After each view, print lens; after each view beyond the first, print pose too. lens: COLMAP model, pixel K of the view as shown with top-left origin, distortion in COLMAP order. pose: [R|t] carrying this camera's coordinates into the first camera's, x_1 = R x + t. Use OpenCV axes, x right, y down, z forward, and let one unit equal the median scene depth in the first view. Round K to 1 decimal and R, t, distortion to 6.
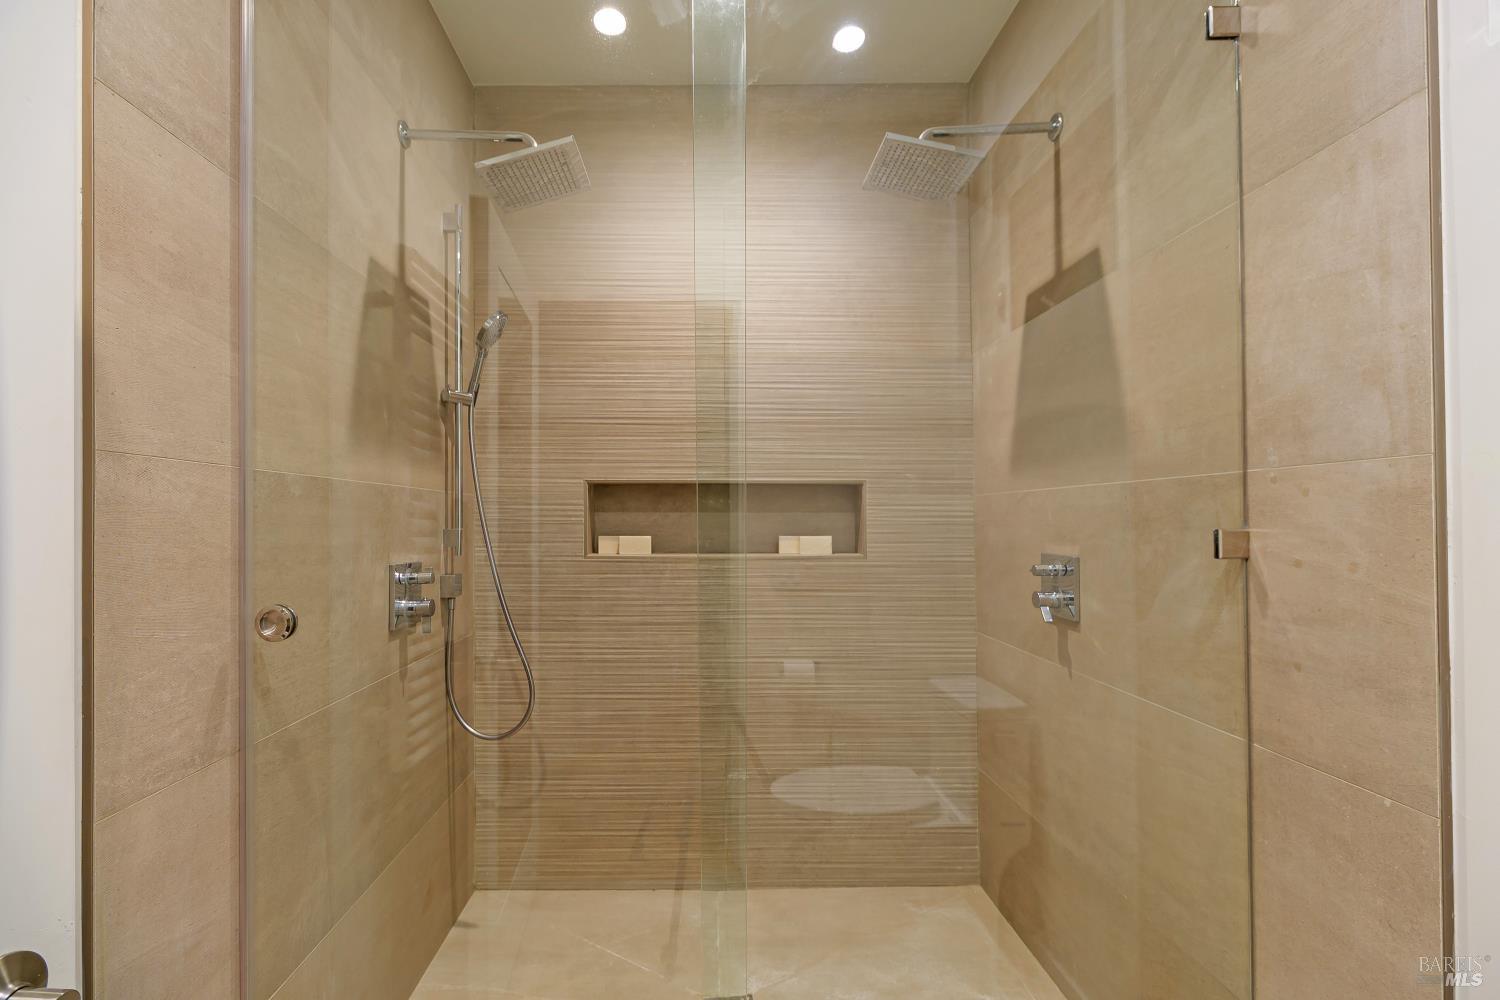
lens RADIAL K [[658.1, 0, 752.4], [0, 658.1, 504.8], [0, 0, 1]] dist [-0.014037, -0.000073]
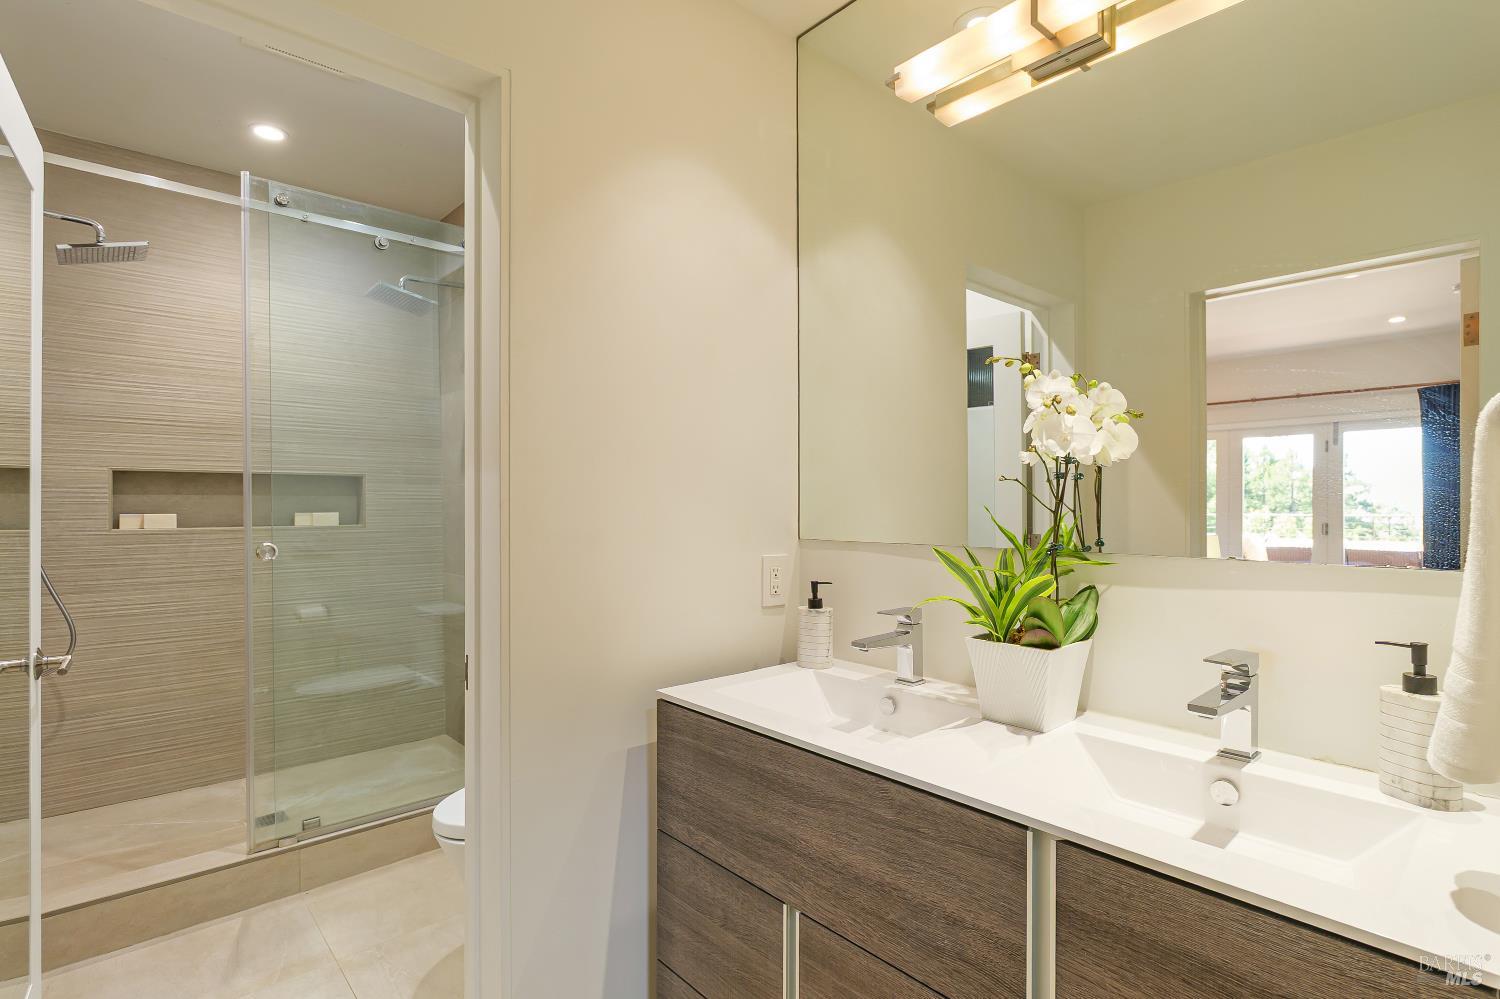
lens RADIAL K [[723.6, 0, 745.0], [0, 723.6, 504.7], [0, 0, 1]] dist [-0.001115, -0.000440]
pose [[0.785955, -0.002595, 0.618278, -0.155953], [-0.008083, 0.999863, 0.014473, 0.000943], [-0.618231, -0.016373, 0.785826, -0.775000]]
